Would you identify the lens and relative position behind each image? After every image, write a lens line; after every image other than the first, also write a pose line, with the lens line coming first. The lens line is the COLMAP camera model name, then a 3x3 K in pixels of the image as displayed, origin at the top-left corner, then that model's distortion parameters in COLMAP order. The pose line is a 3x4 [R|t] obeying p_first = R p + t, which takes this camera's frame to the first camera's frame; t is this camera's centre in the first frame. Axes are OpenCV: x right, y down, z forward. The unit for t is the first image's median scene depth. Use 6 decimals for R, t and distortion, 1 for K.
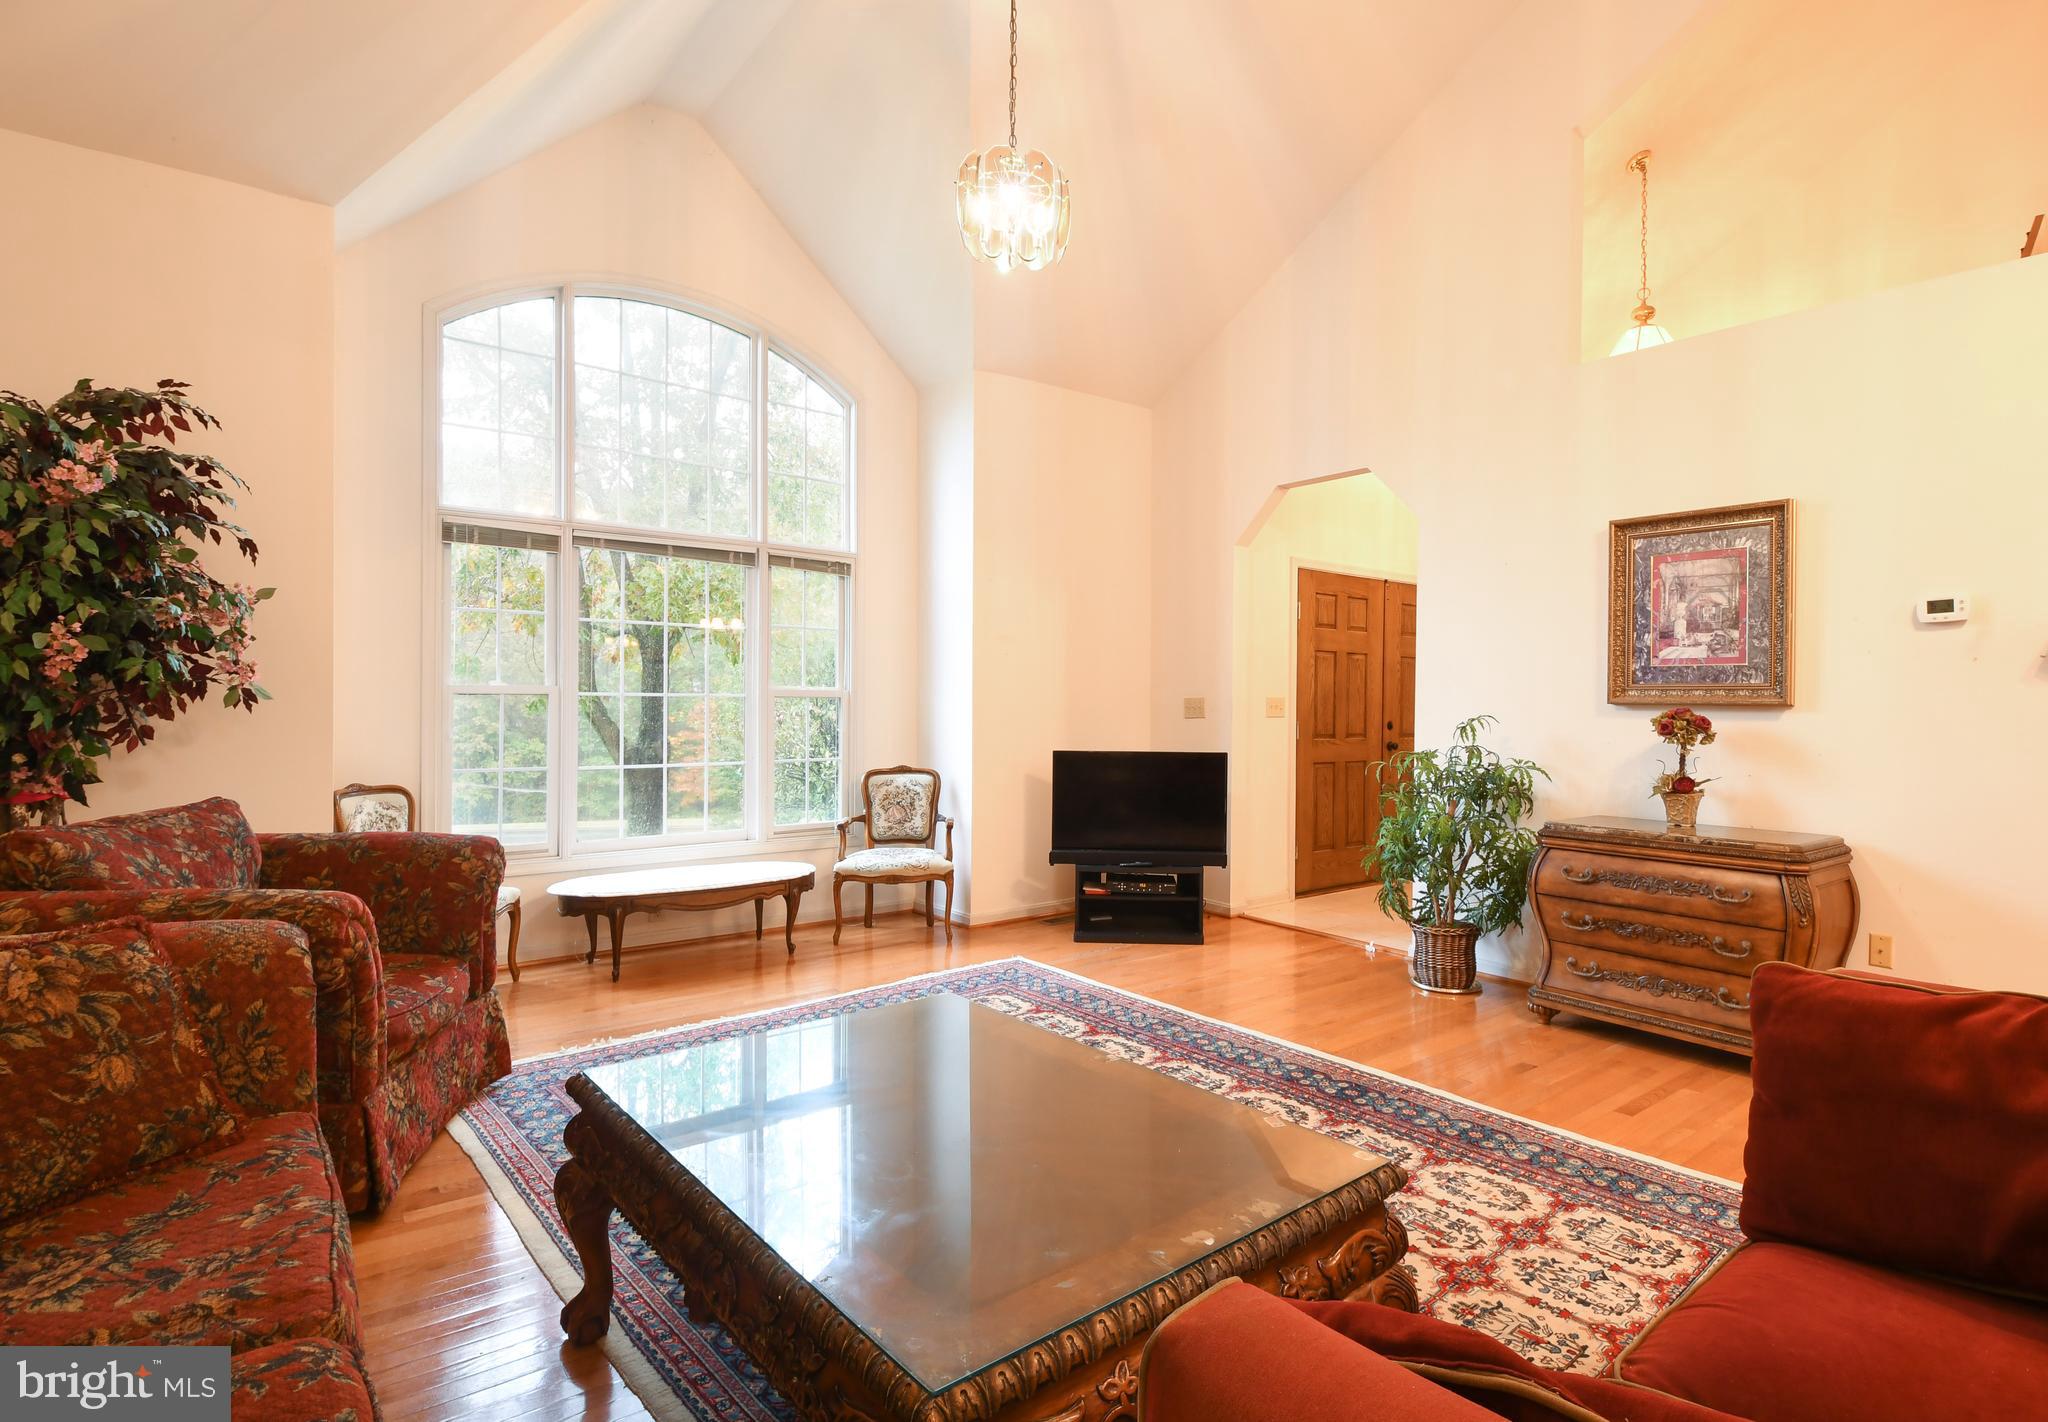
lens RADIAL K [[1069.1, 0, 1072.0], [0, 1069.1, 715.2], [0, 0, 1]] dist [0.014675, -0.006857]
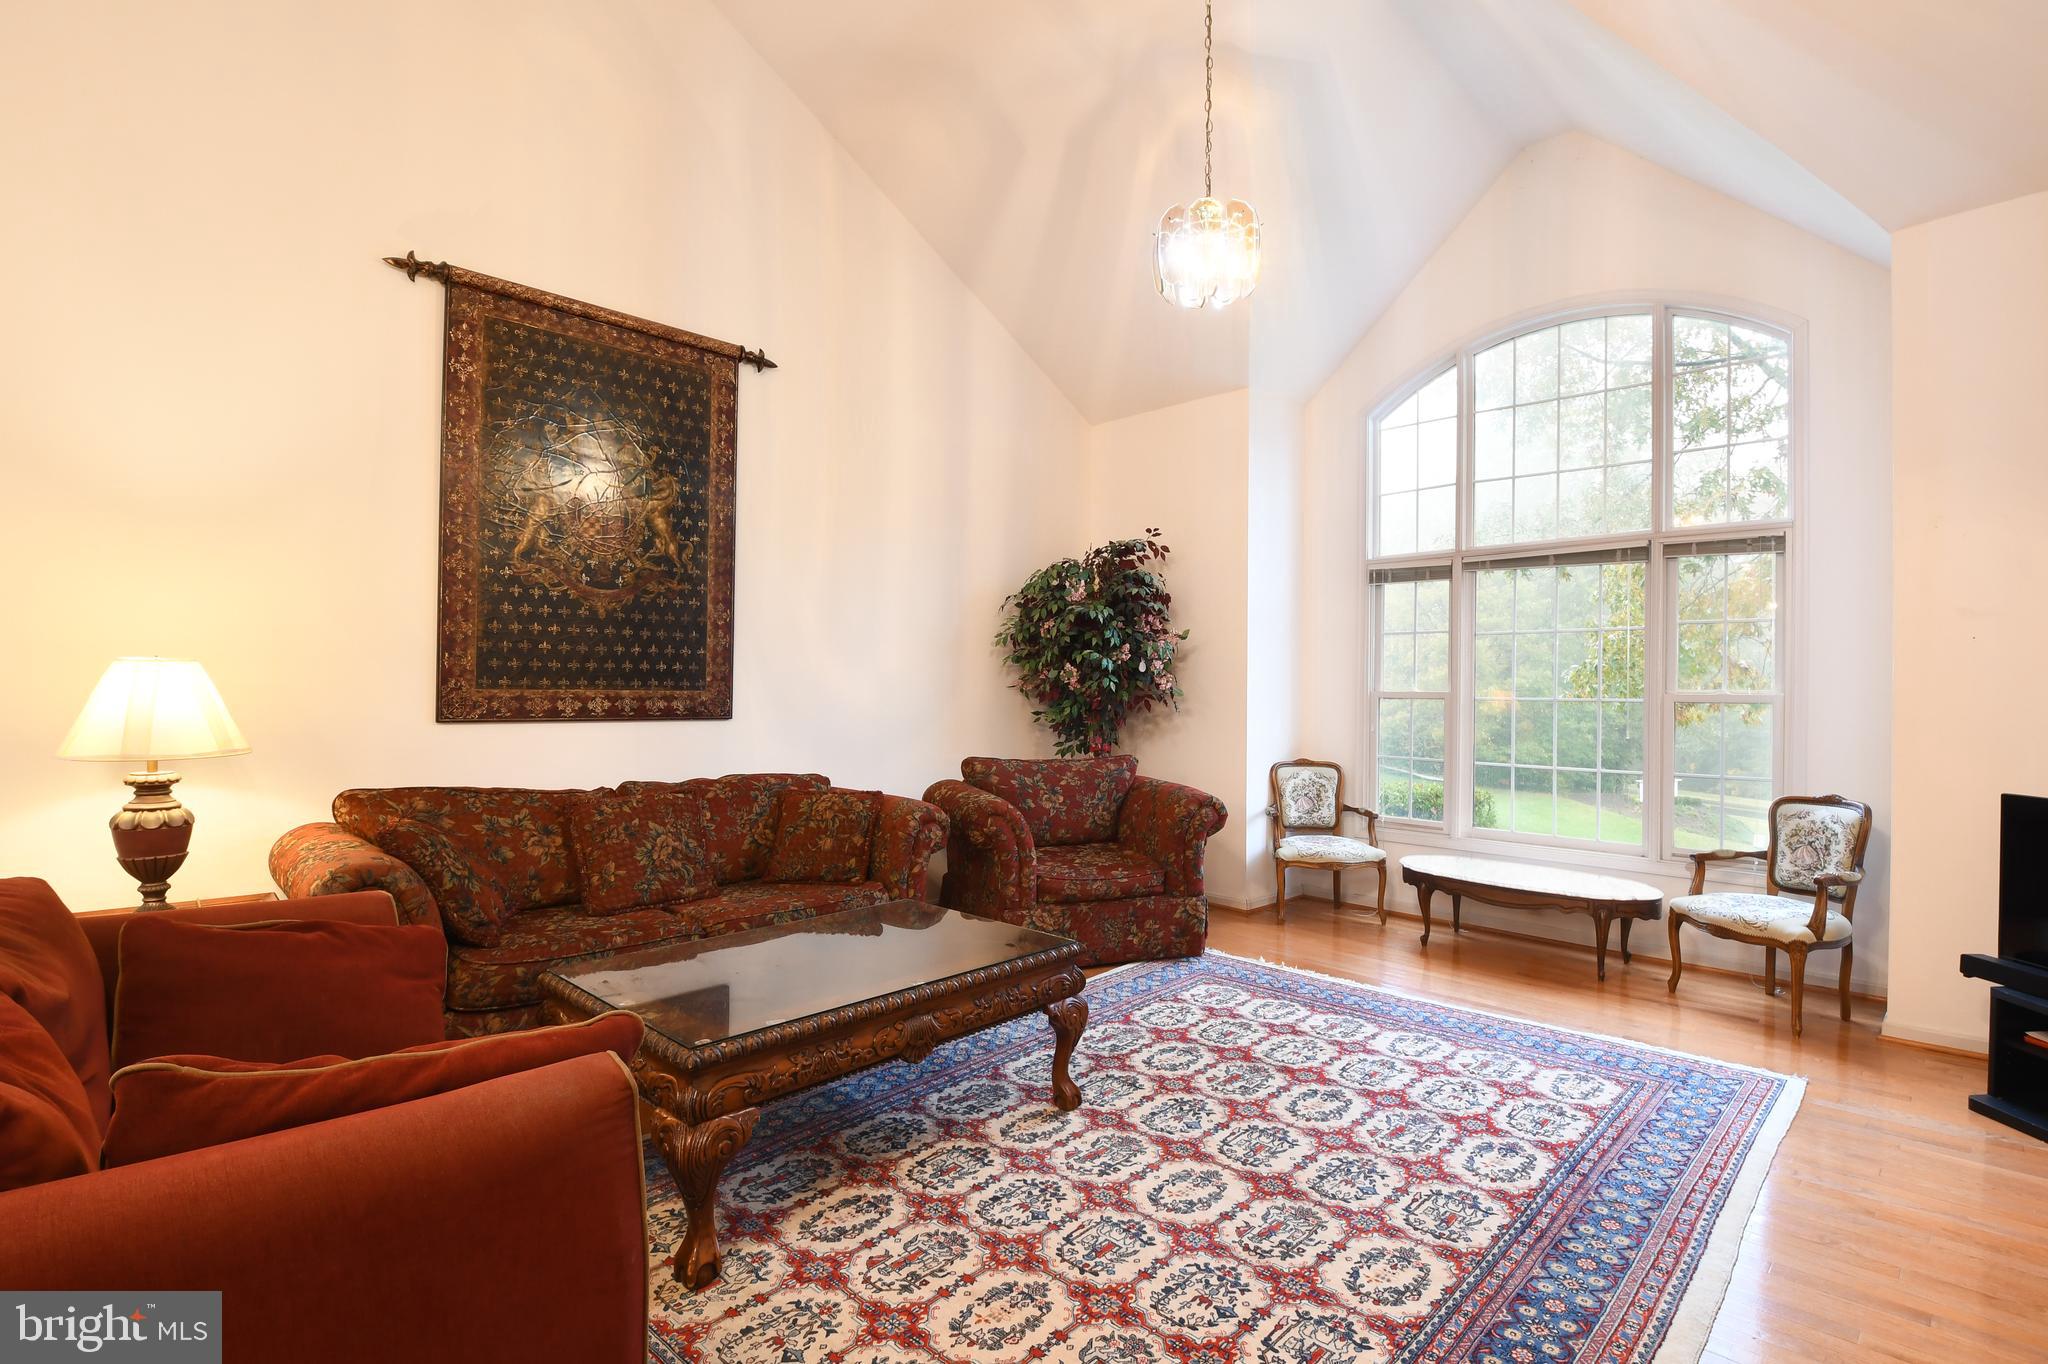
lens RADIAL K [[953.8, 0, 1039.8], [0, 953.8, 686.1], [0, 0, 1]] dist [0.011174, -0.012775]
pose [[0.100060, -0.005800, -0.994965, 0.657853], [-0.018457, 0.999800, -0.007684, -0.020291], [0.994810, 0.019132, 0.099933, 0.556433]]
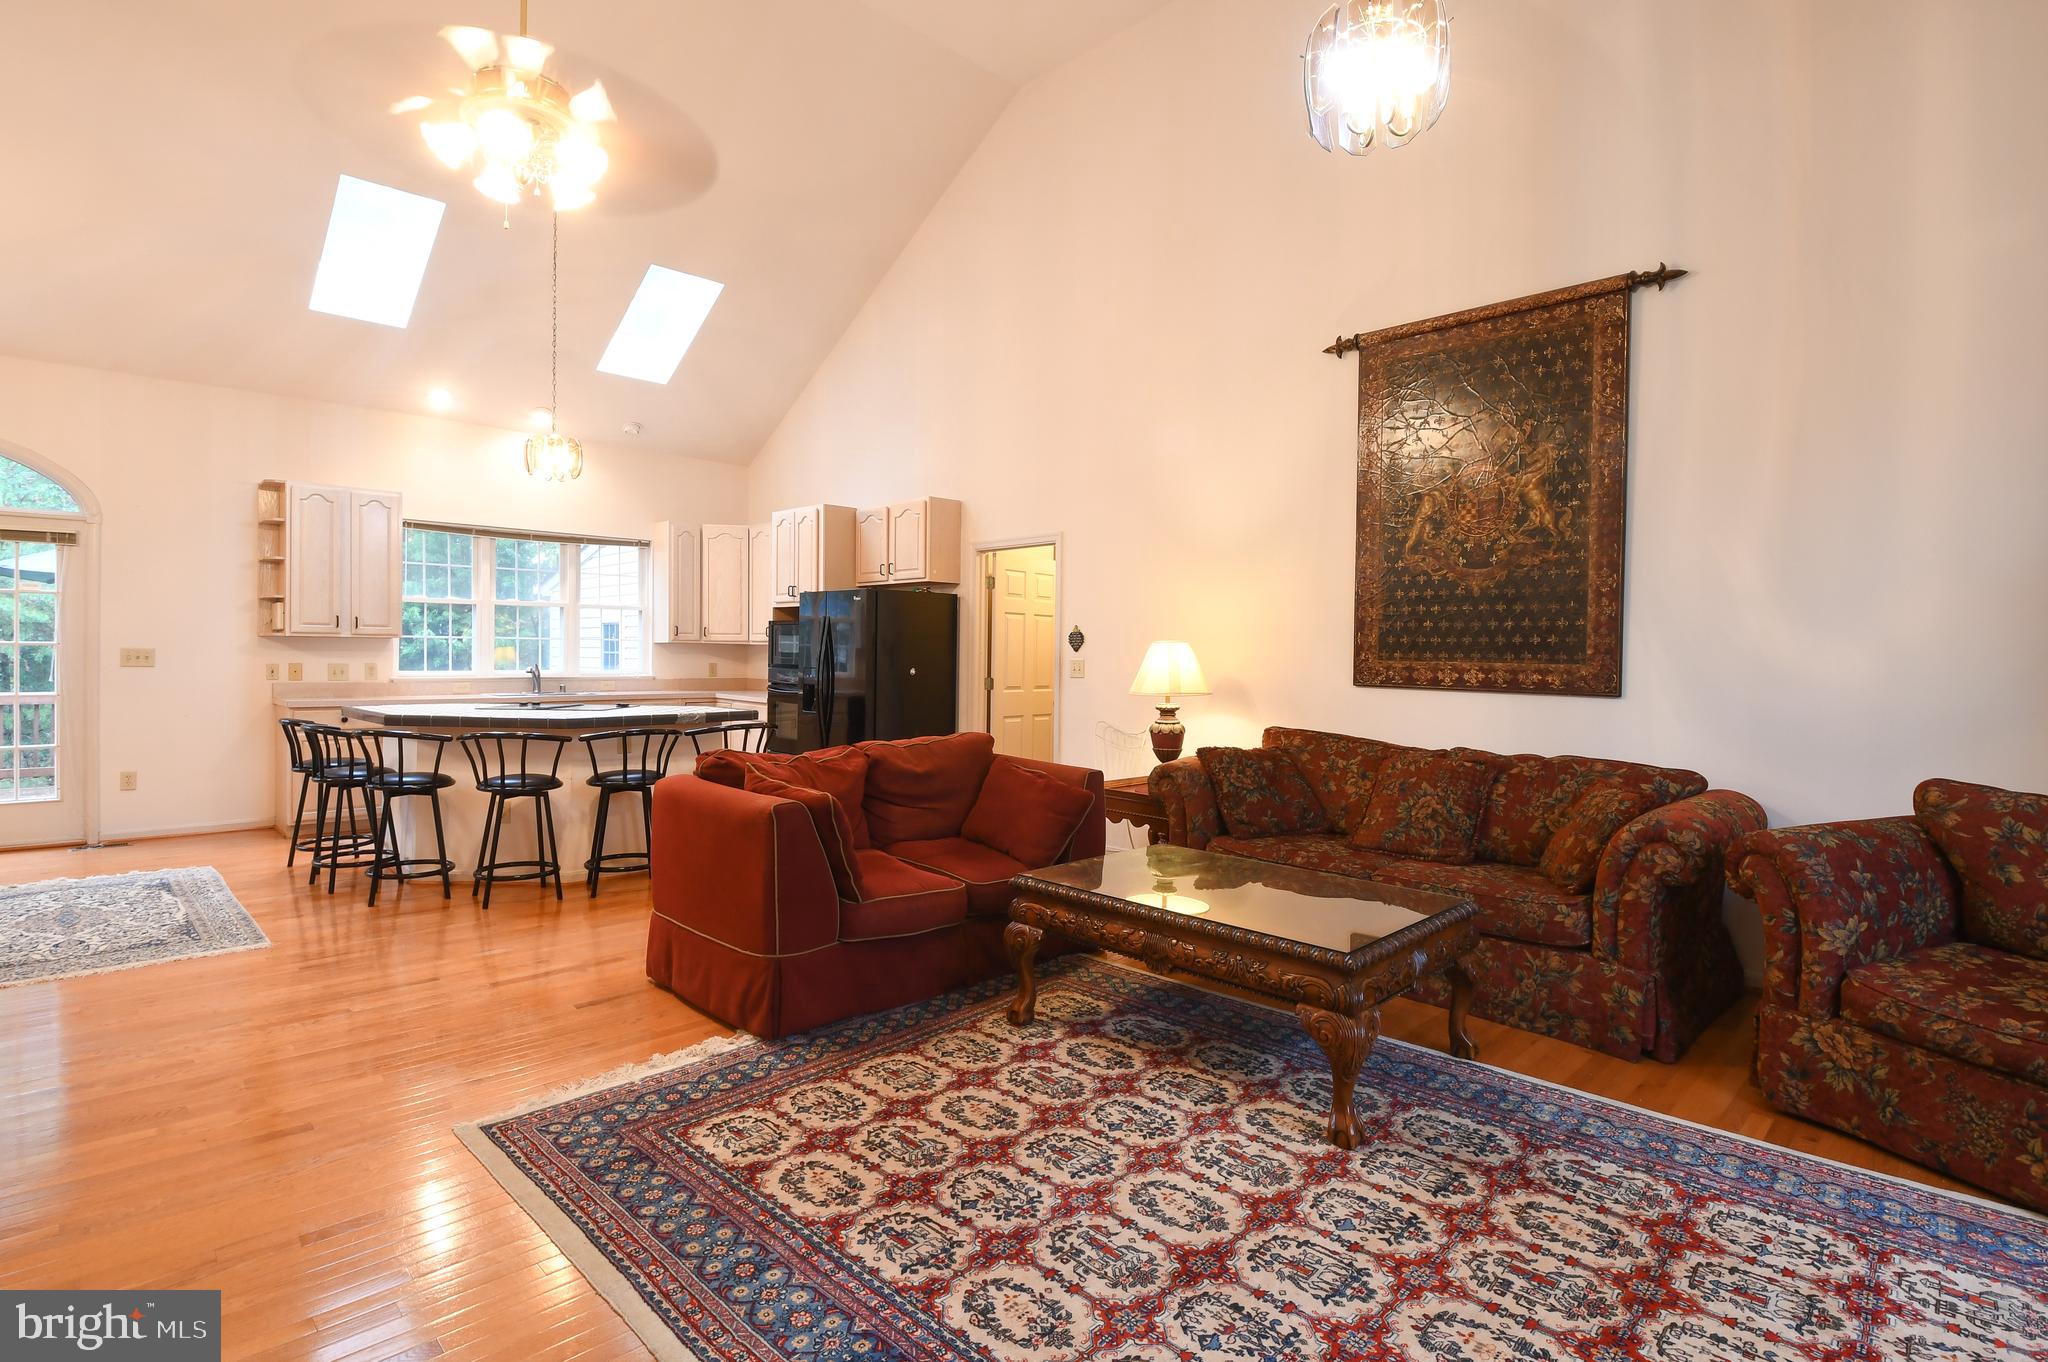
lens RADIAL K [[984.7, 0, 1064.8], [0, 984.7, 663.6], [0, 0, 1]] dist [0.015373, -0.010598]
pose [[-0.992610, -0.016581, -0.120214, 0.189834], [-0.019274, 0.999588, 0.021278, -0.029451], [0.119811, 0.023437, -0.992520, 1.281574]]
